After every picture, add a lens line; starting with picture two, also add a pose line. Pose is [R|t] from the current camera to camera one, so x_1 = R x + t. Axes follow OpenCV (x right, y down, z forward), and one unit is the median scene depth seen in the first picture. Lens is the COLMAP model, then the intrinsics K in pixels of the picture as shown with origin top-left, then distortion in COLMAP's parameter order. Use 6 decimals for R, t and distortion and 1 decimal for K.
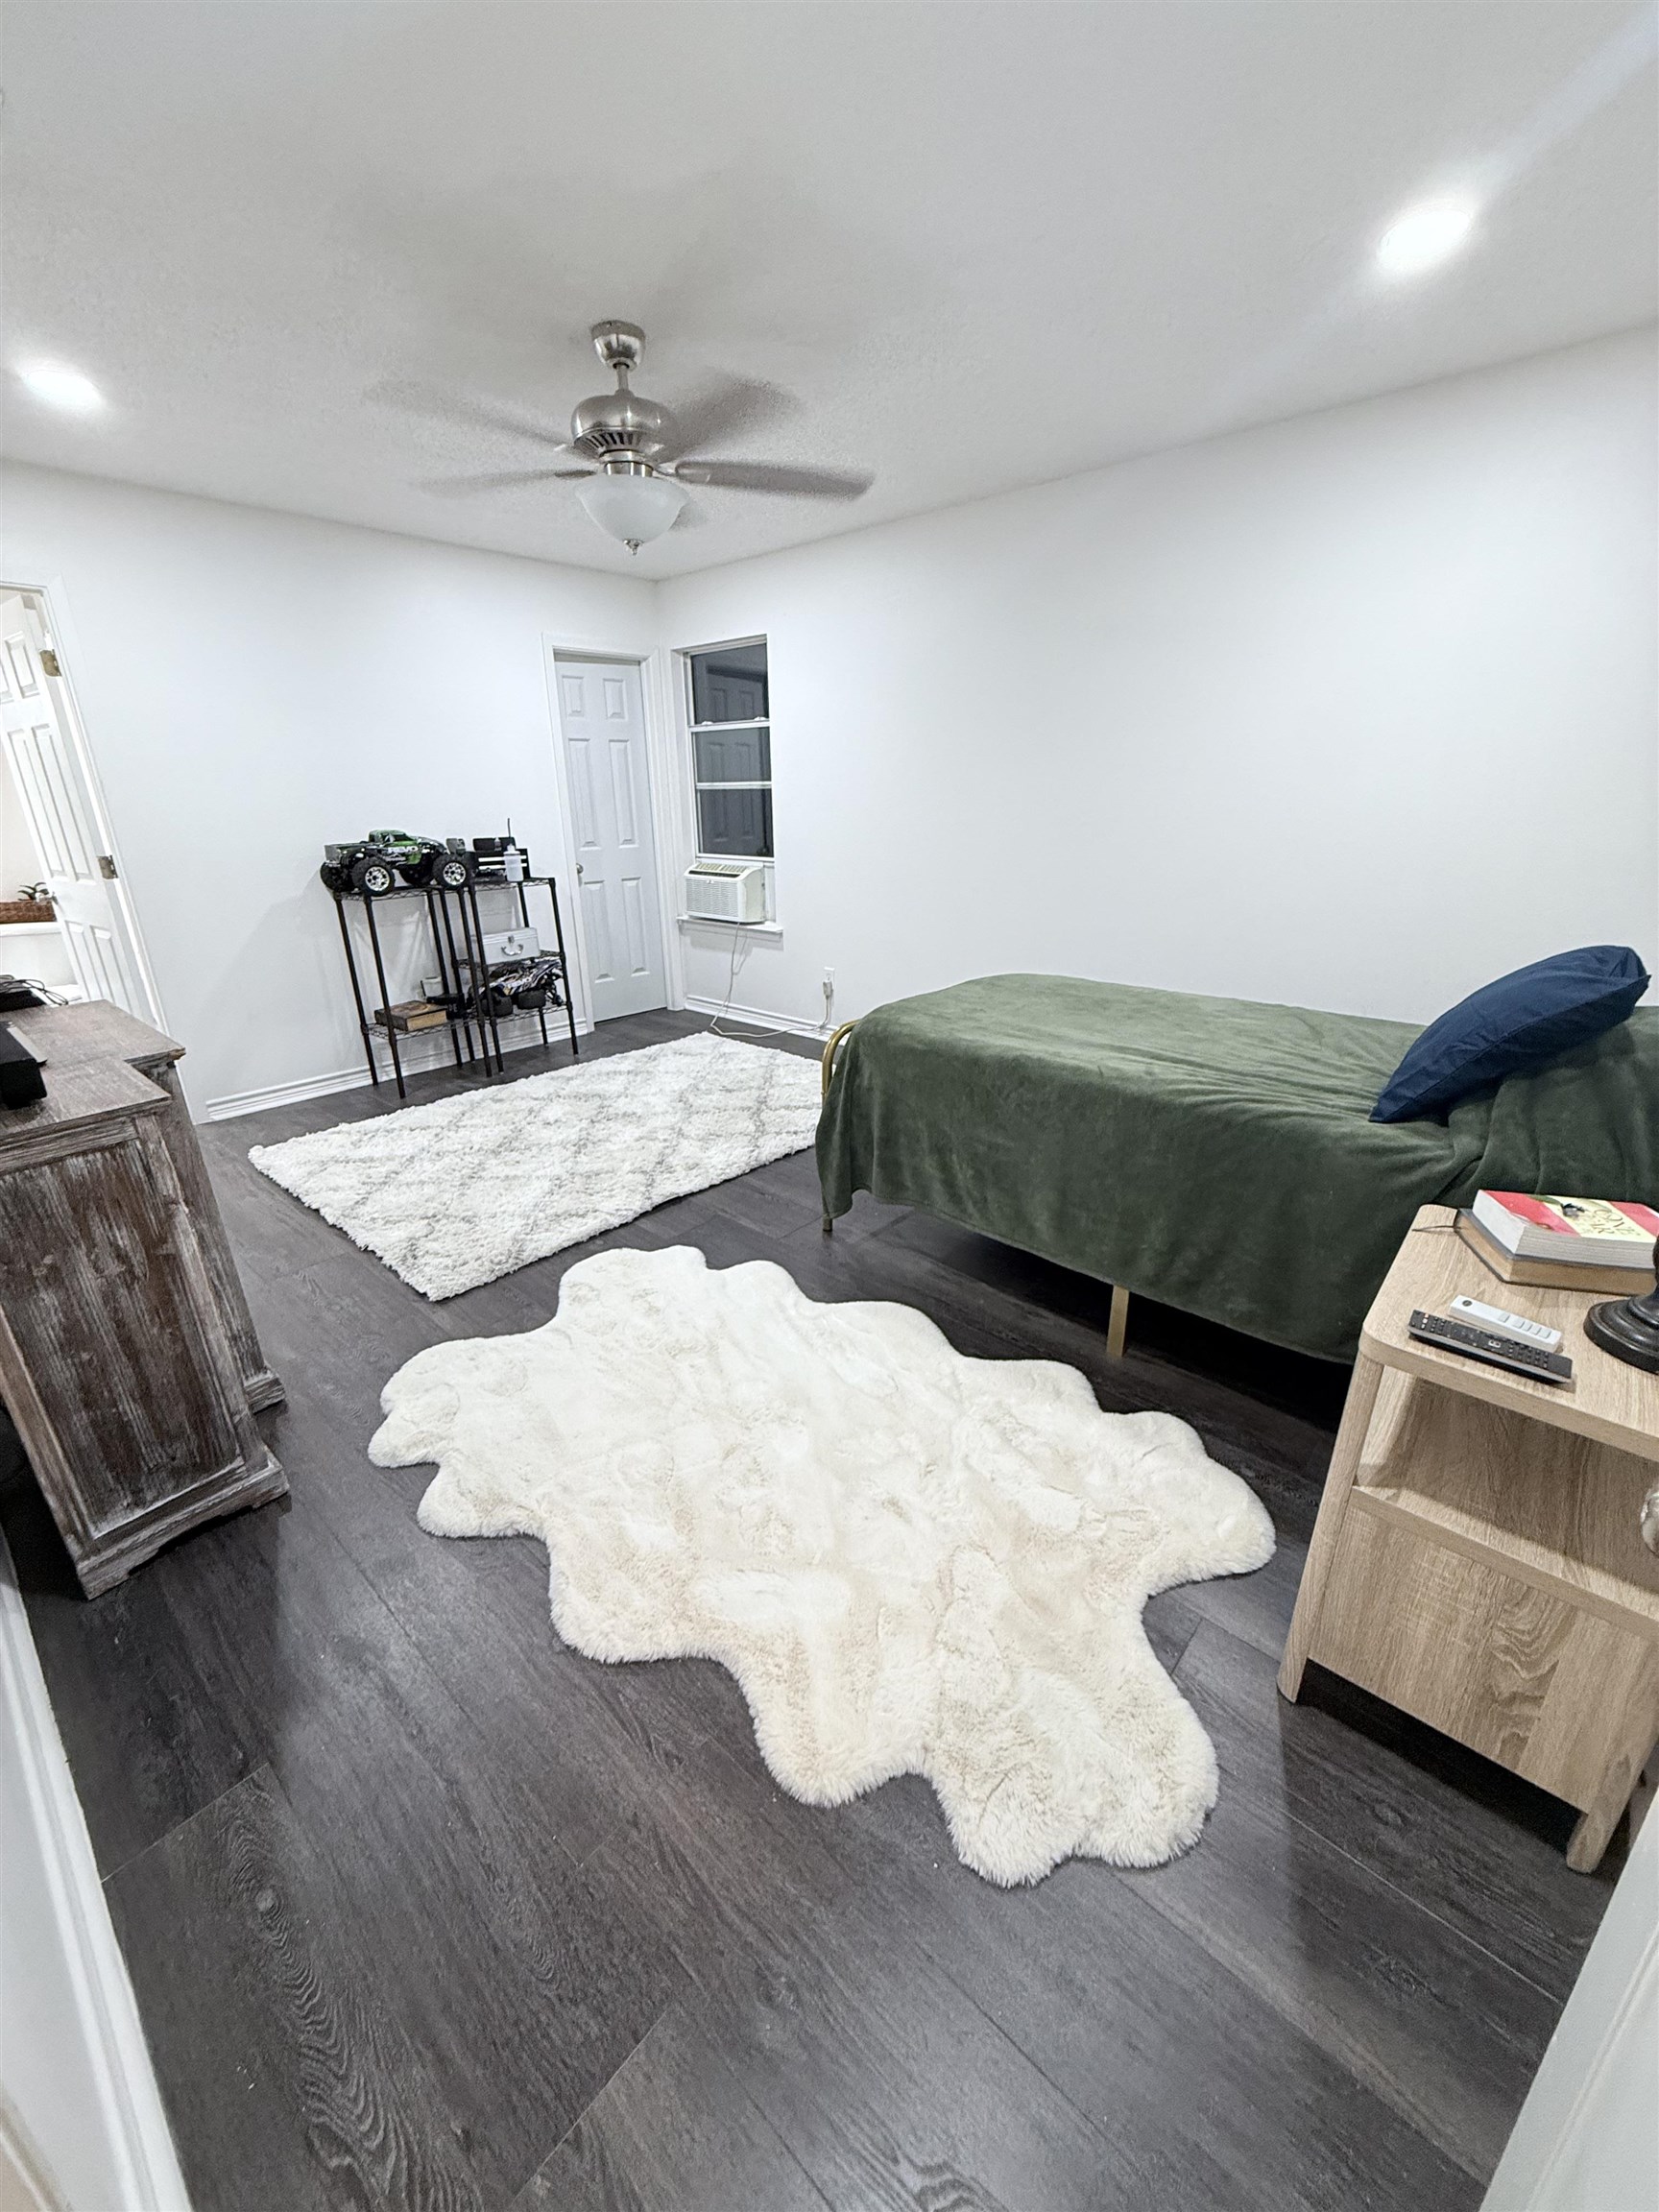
lens RADIAL K [[888.9, 0, 829.5], [0, 888.9, 1106.0], [0, 0, 1]] dist [0.001100, 0.000094]
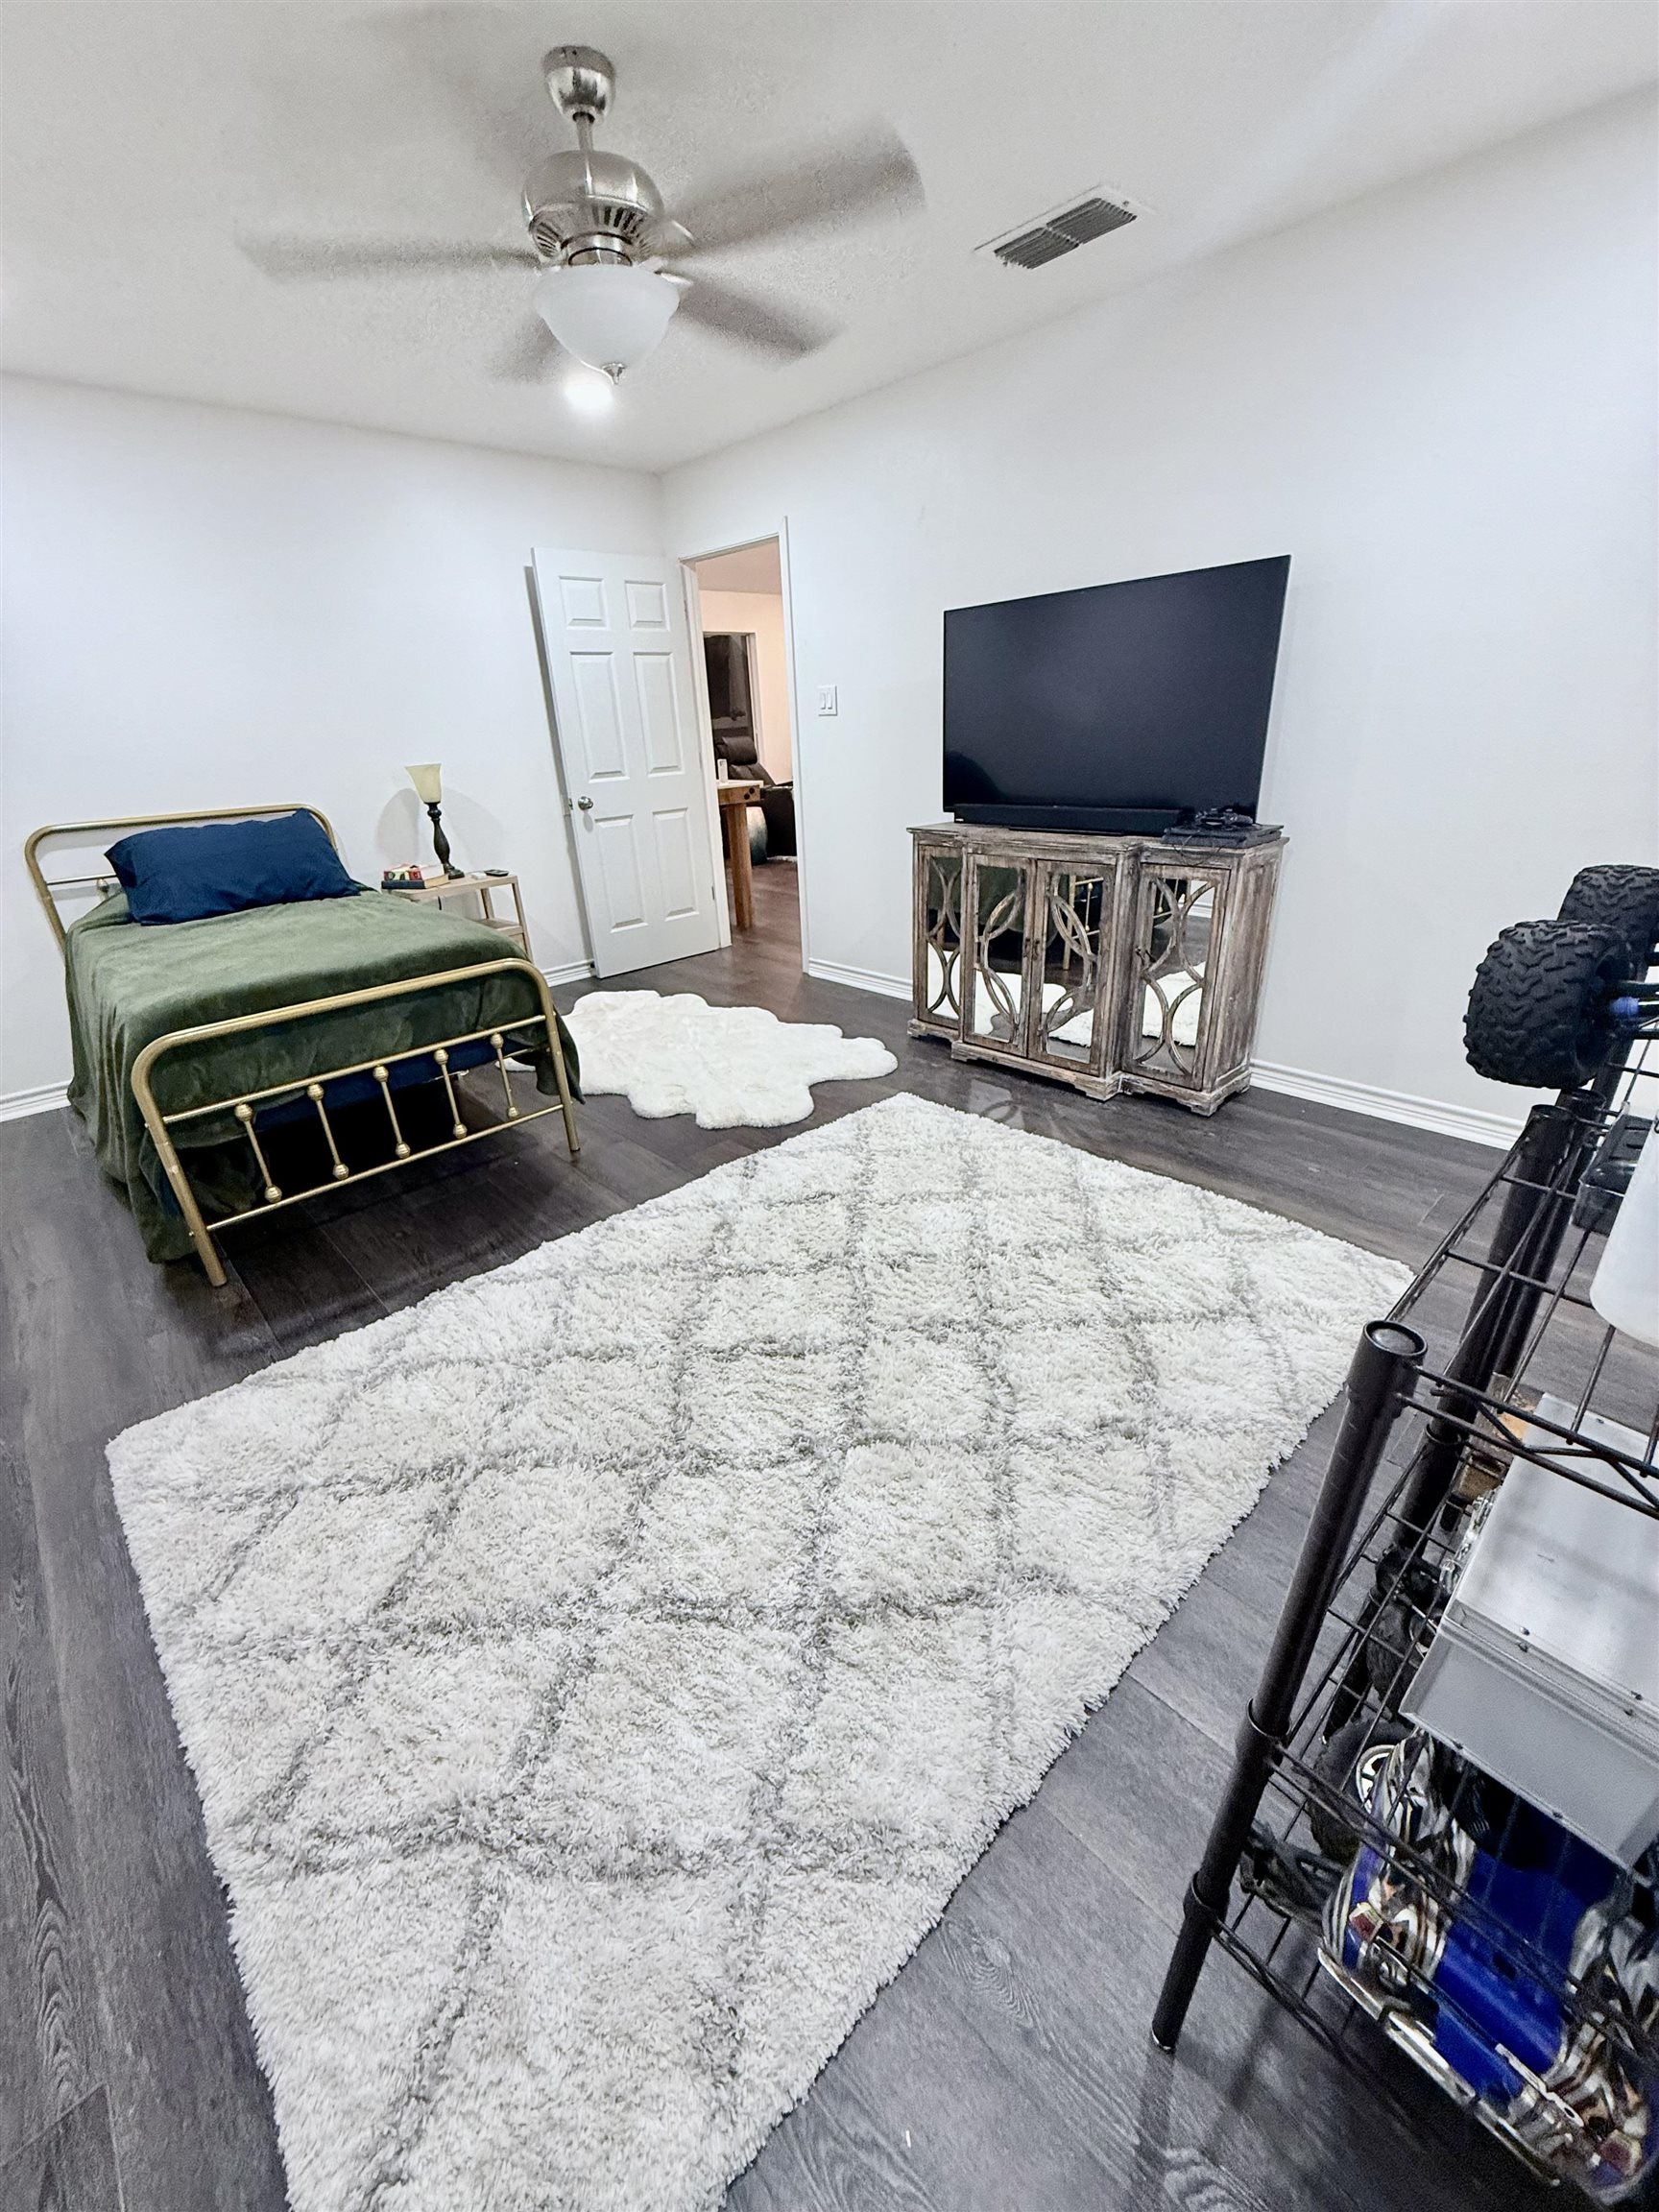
lens RADIAL K [[888.9, 0, 829.5], [0, 888.9, 1106.0], [0, 0, 1]] dist [0.001100, 0.000094]
pose [[-0.996794, 0.012571, 0.079020, -0.440397], [0.064430, 0.711684, 0.699539, -0.709454], [-0.047443, 0.702387, -0.710212, 1.951959]]
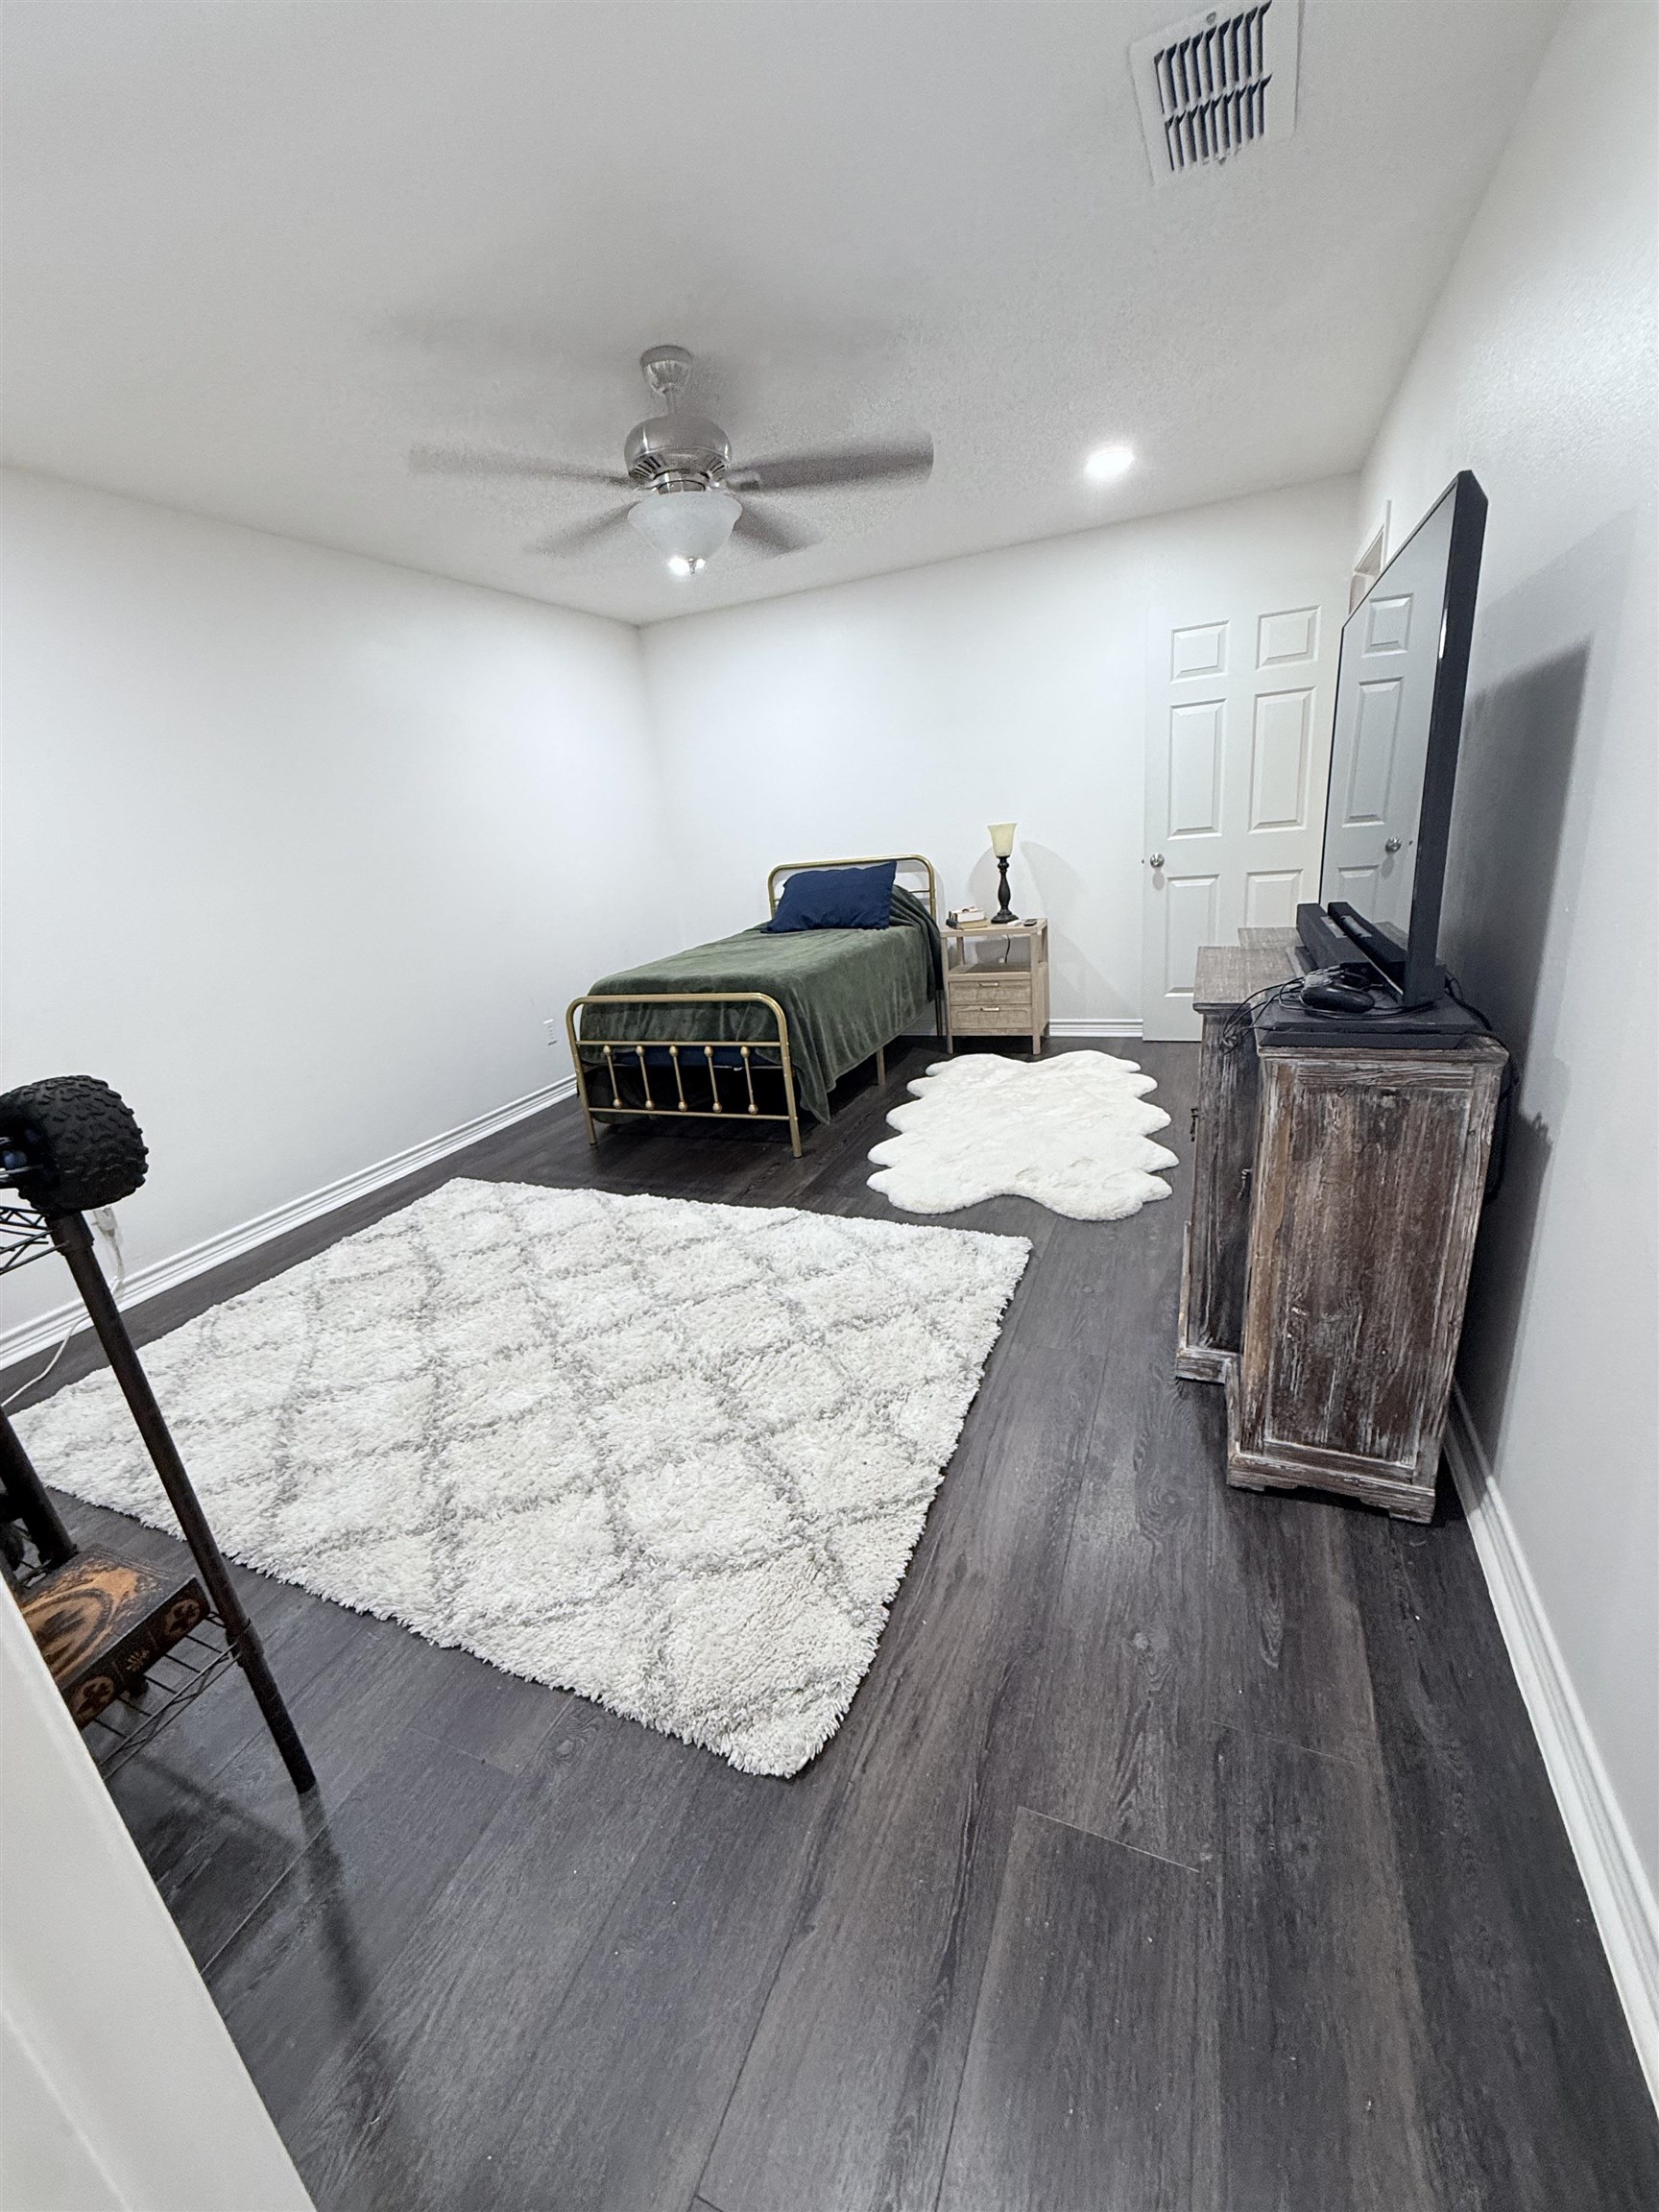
lens RADIAL K [[888.9, 0, 829.5], [0, 888.9, 1106.0], [0, 0, 1]] dist [0.001100, 0.000094]
pose [[-0.324801, -0.265224, 0.907833, -1.315204], [0.420218, 0.819458, 0.389750, -0.459092], [-0.847302, 0.508079, -0.154709, 1.291530]]
